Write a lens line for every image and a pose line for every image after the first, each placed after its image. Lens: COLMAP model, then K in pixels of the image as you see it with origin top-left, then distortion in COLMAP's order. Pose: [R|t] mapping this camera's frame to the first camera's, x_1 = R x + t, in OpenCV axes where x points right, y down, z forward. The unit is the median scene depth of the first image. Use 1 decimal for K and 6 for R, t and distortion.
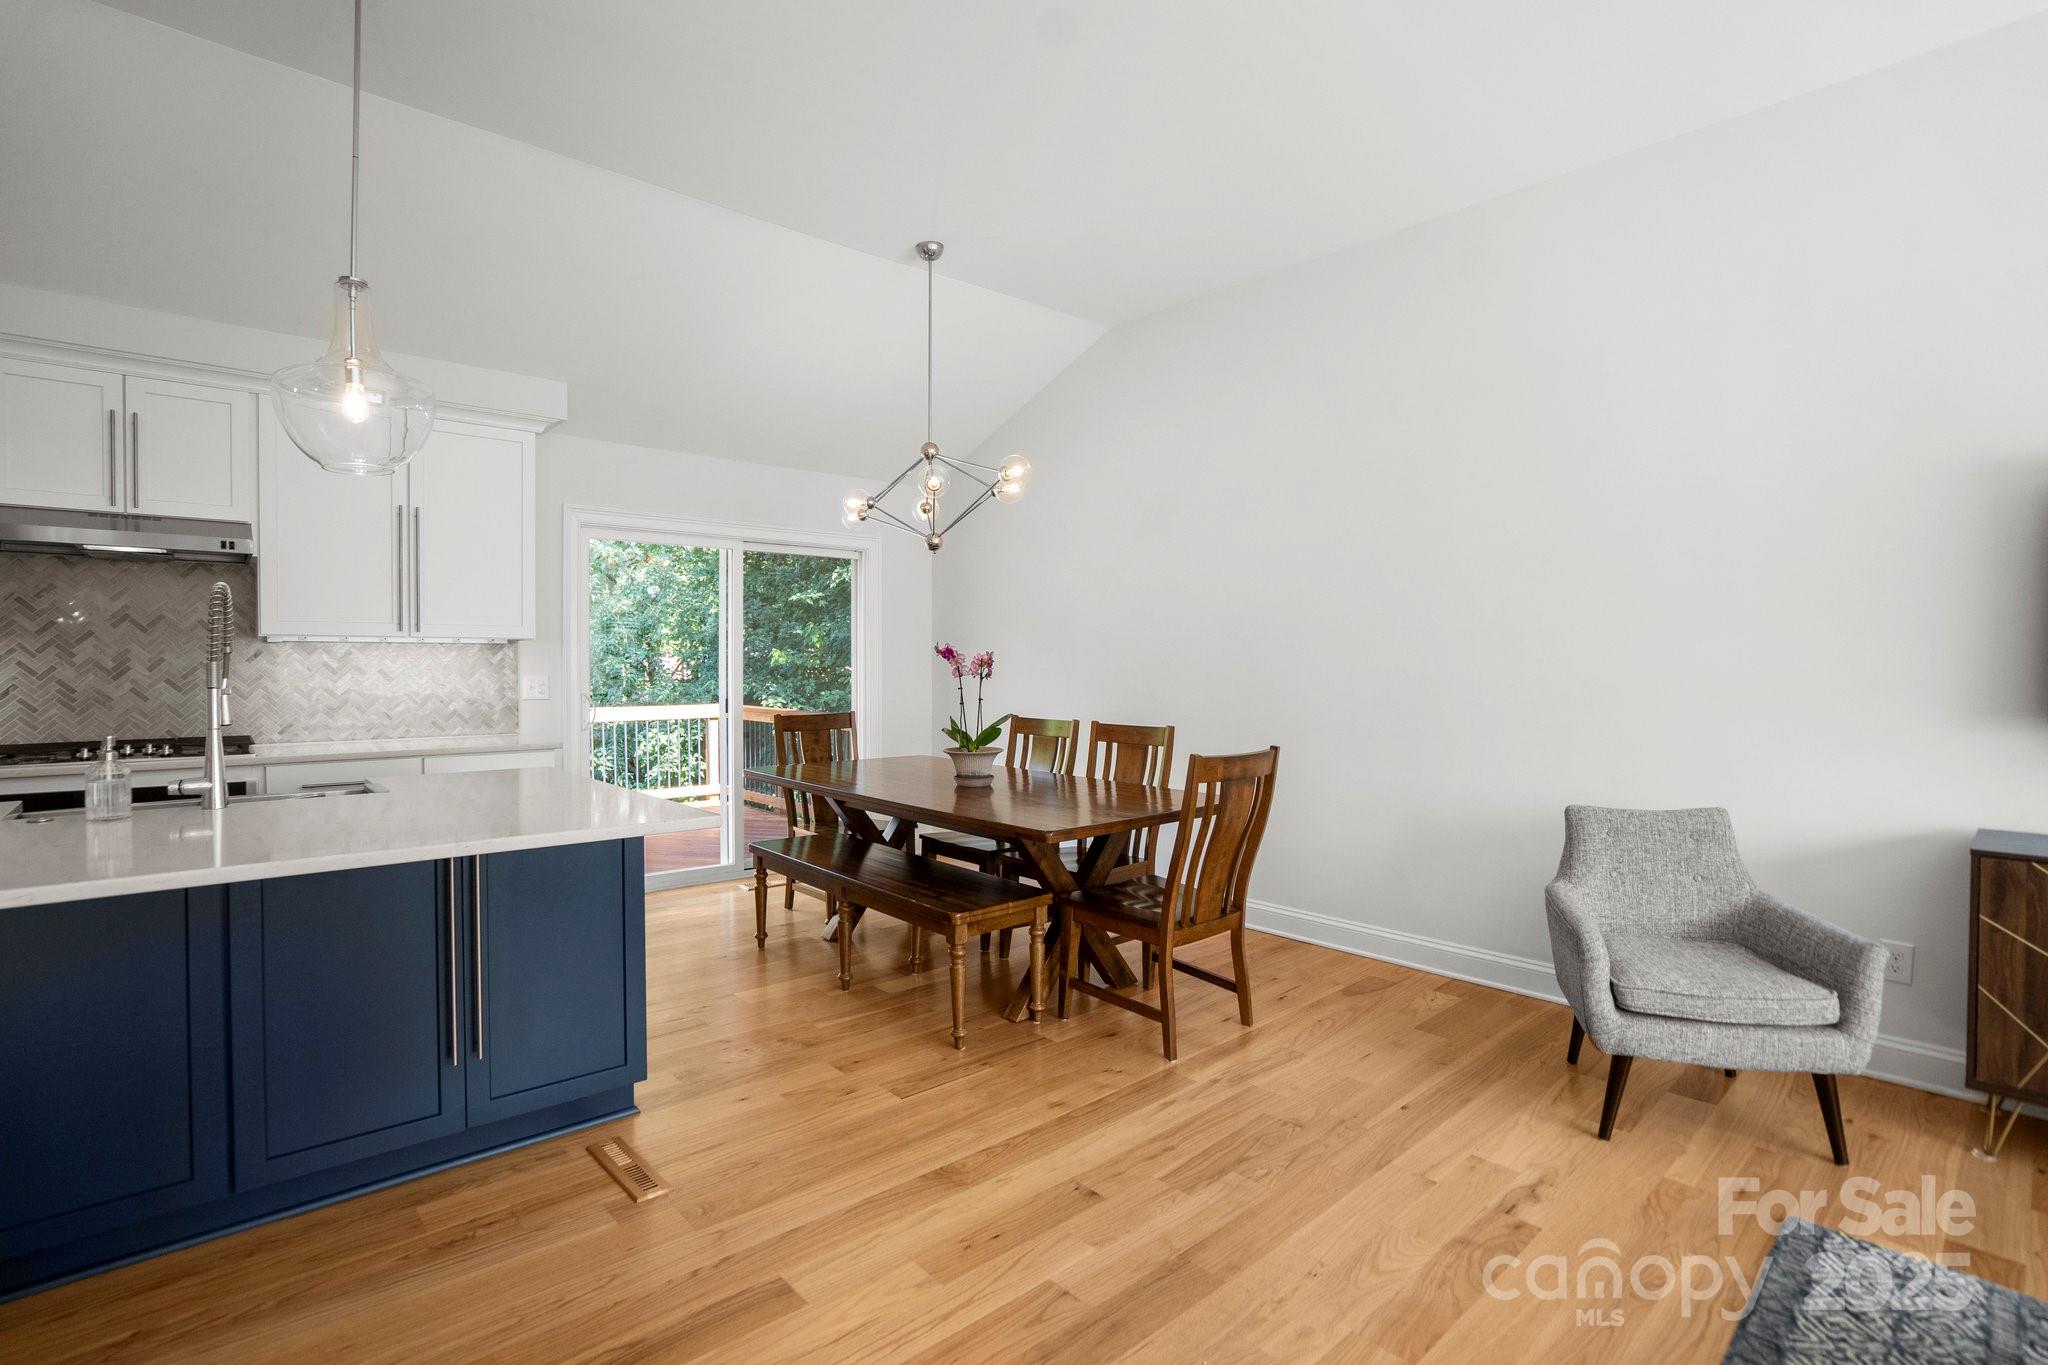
lens RADIAL K [[965.2, 0, 1022.8], [0, 965.2, 676.4], [0, 0, 1]] dist [-0.048909, 0.017441]
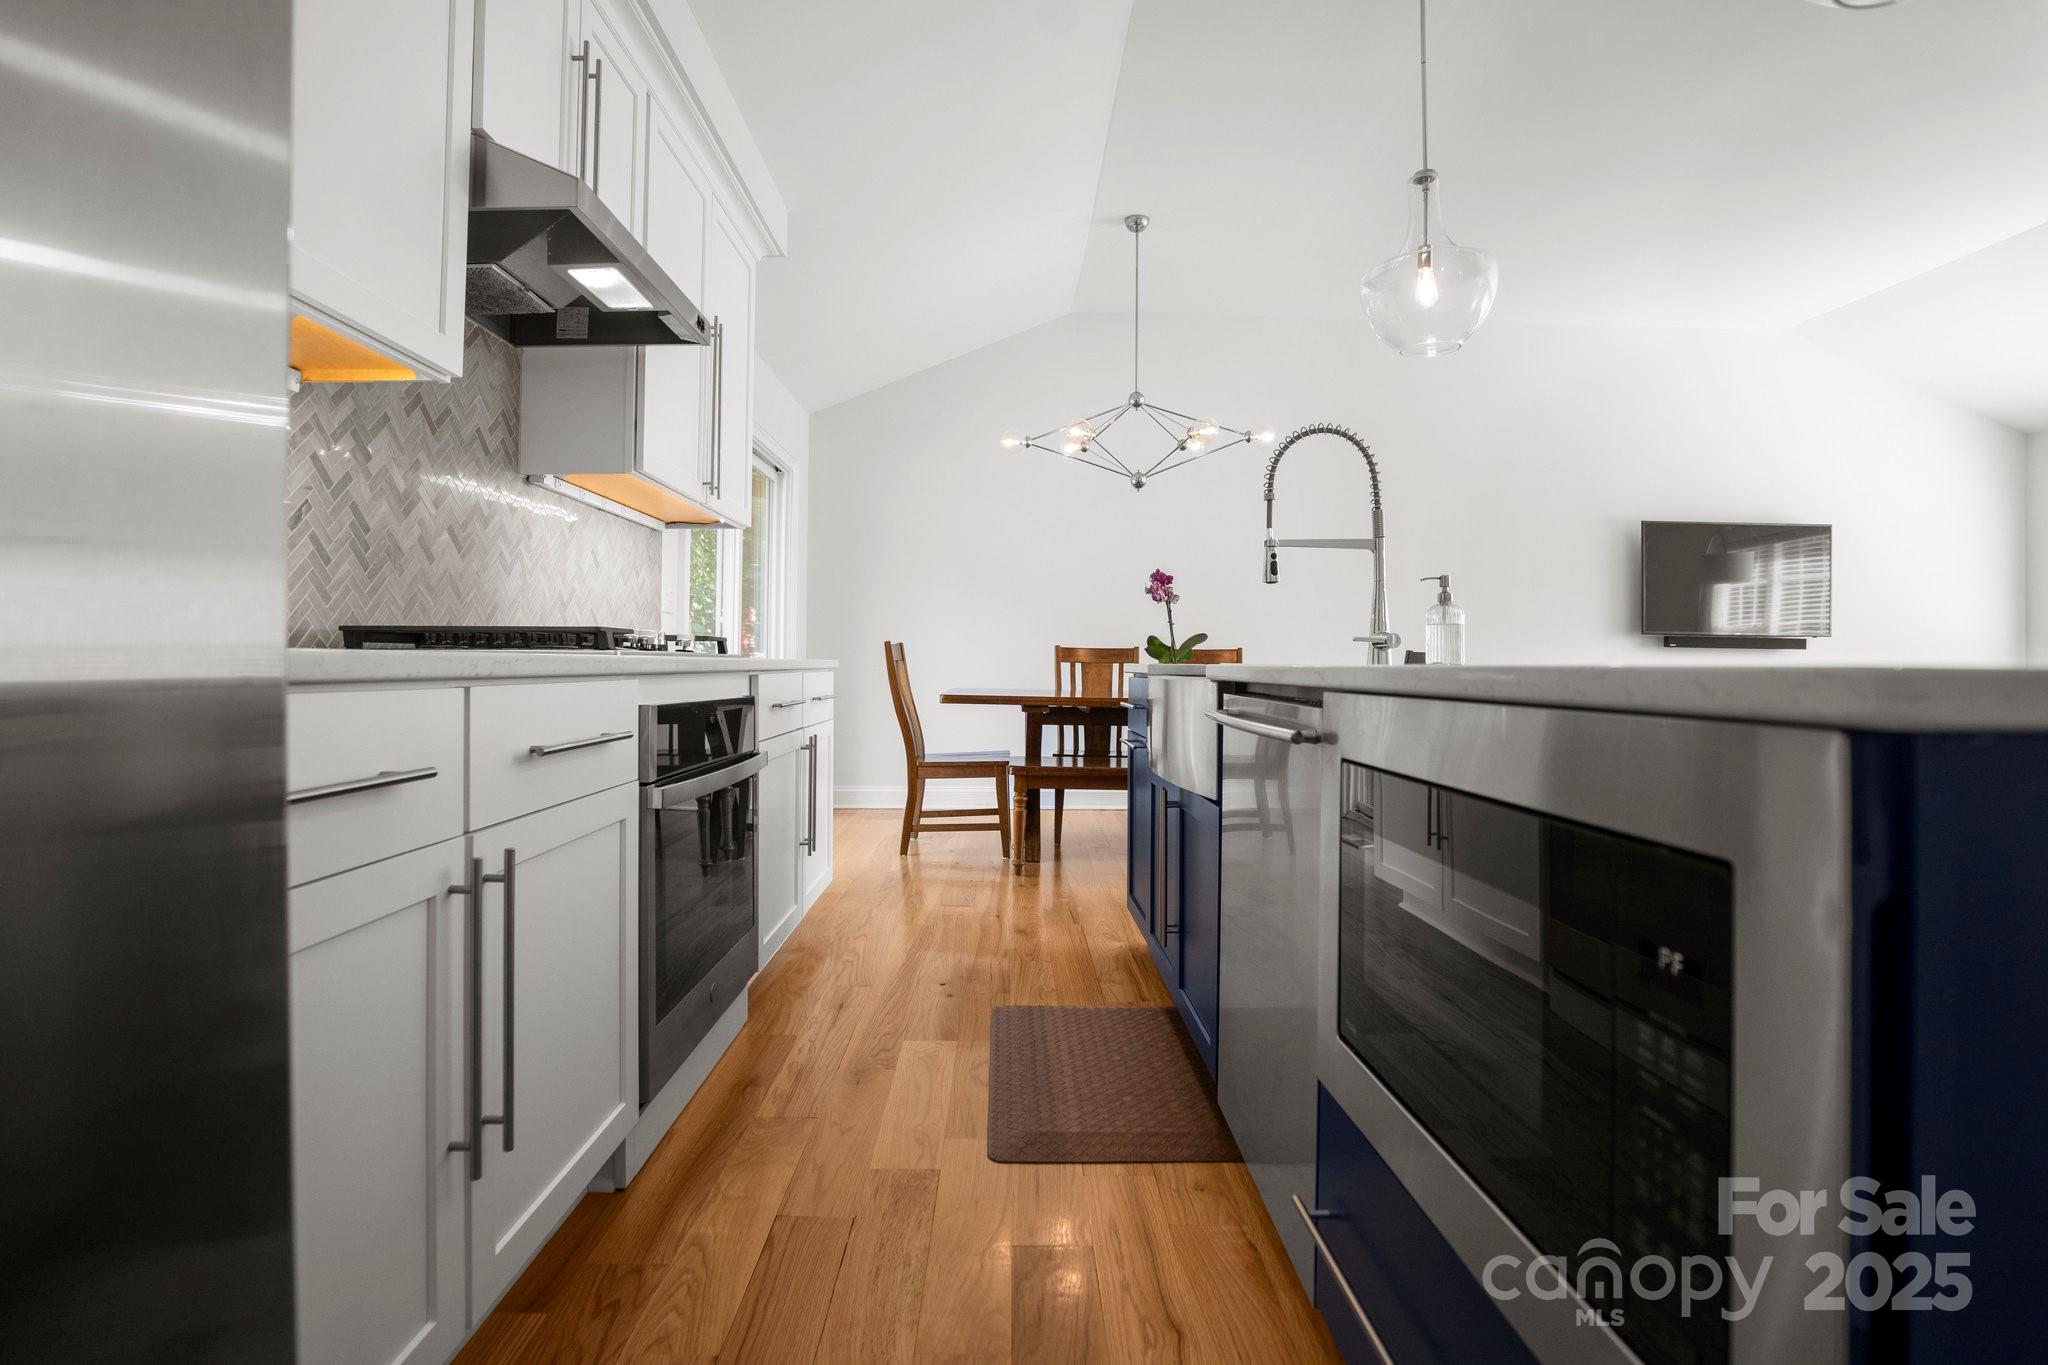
lens RADIAL K [[984.1, 0, 1027.0], [0, 984.1, 661.5], [0, 0, 1]] dist [-0.084997, 0.049828]
pose [[0.651888, 0.005221, 0.758297, -1.181873], [0.006396, 0.999903, -0.012382, 0.095439], [-0.758288, 0.012922, 0.651791, 0.409249]]
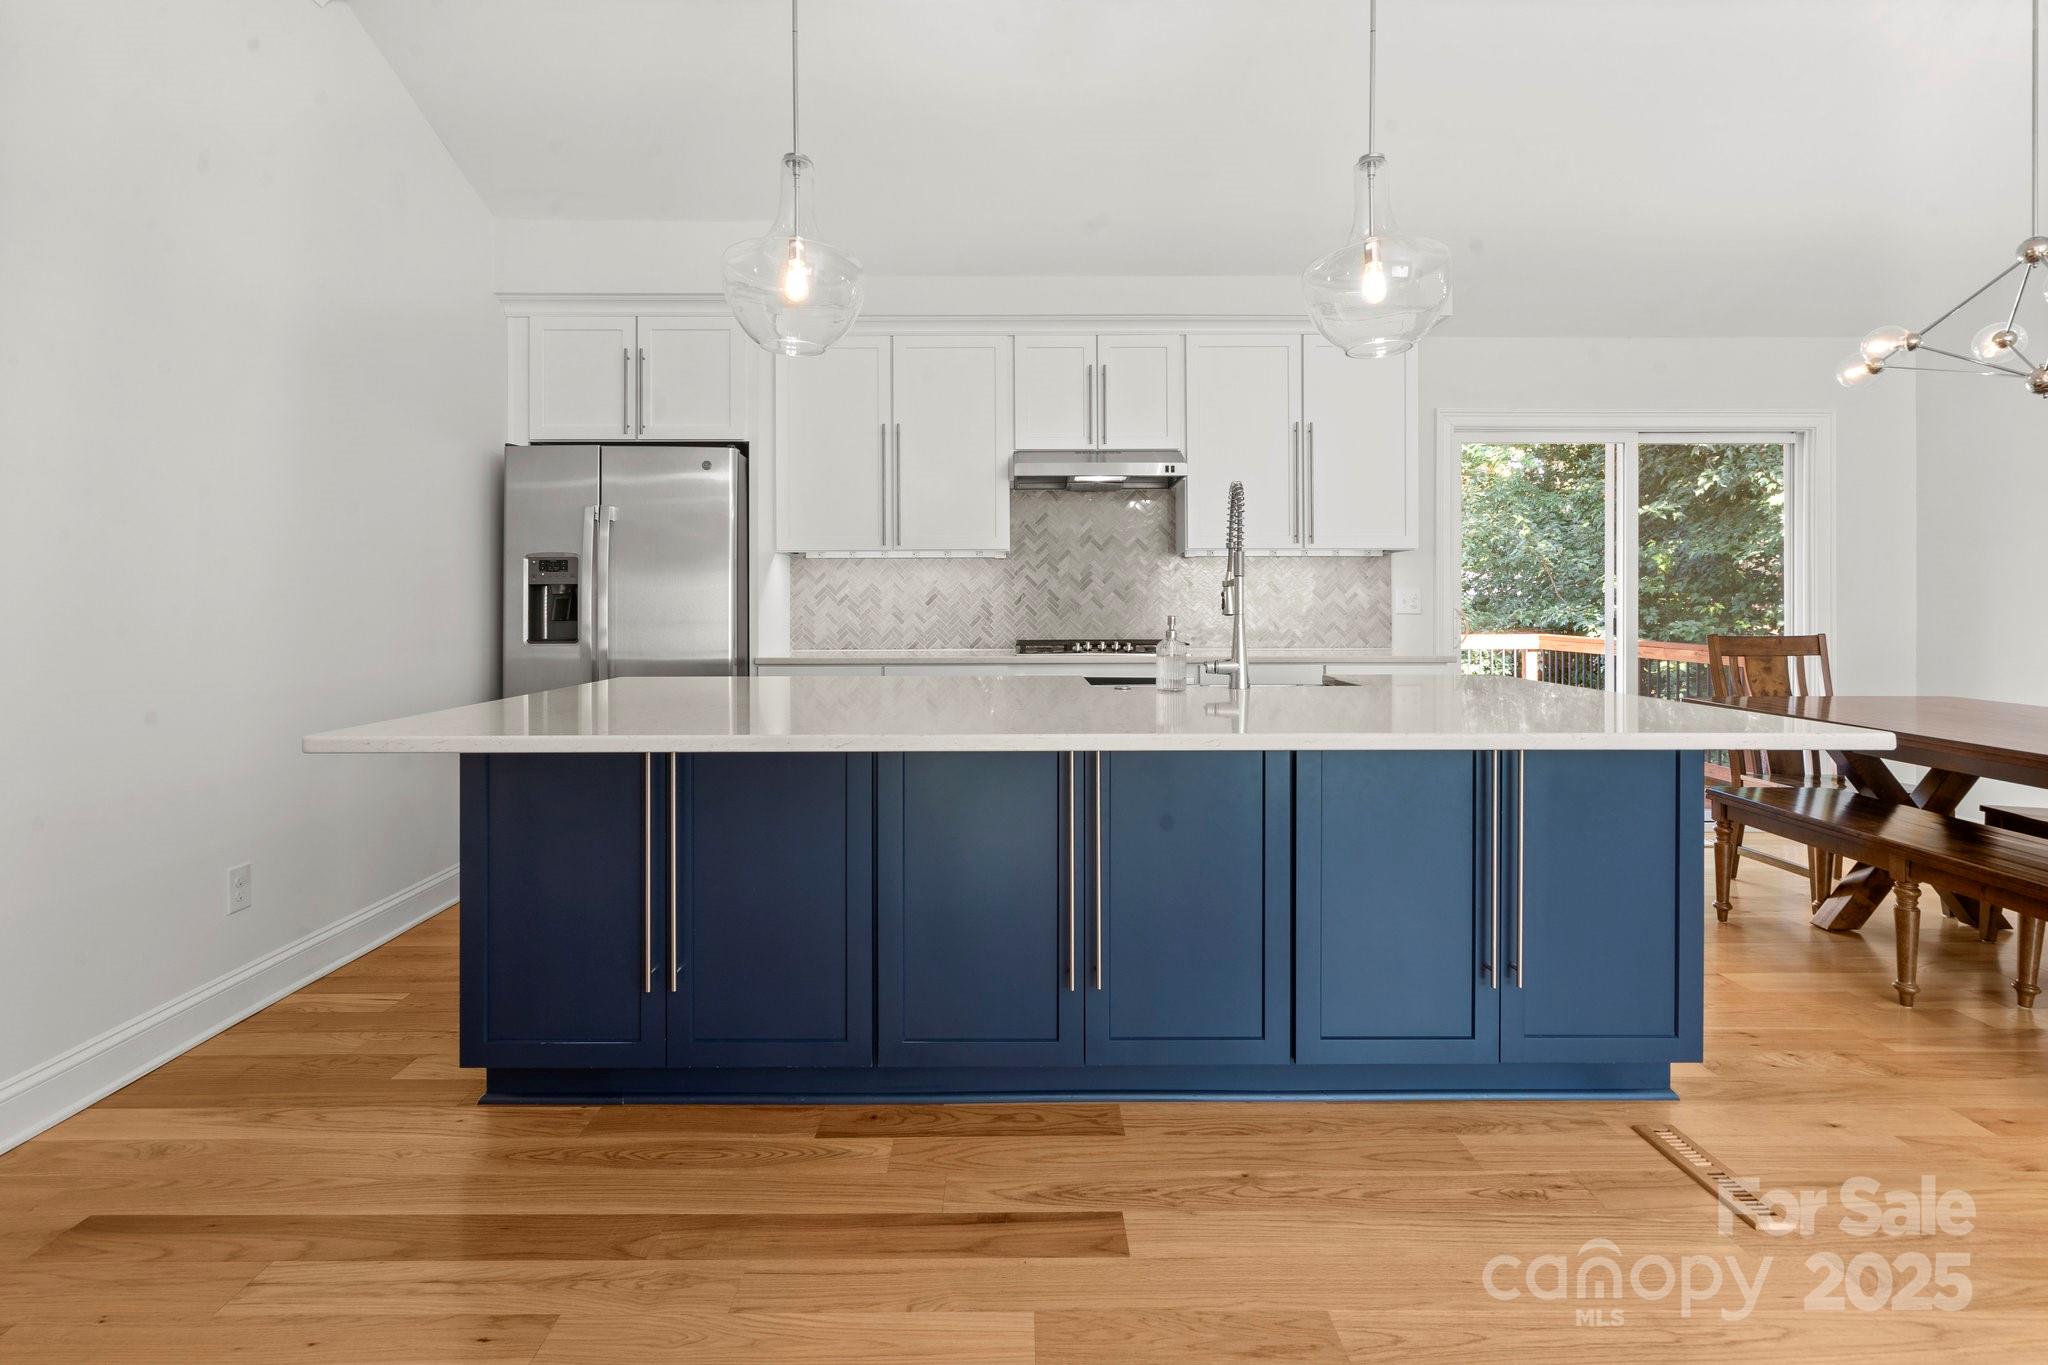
lens RADIAL K [[968.4, 0, 1017.7], [0, 968.4, 607.2], [0, 0, 1]] dist [0.000475, -0.000026]
pose [[0.748353, 0.000464, -0.663300, -0.205170], [-0.008145, 0.999931, -0.008490, 0.038168], [0.663250, 0.011756, 0.748305, 0.004031]]
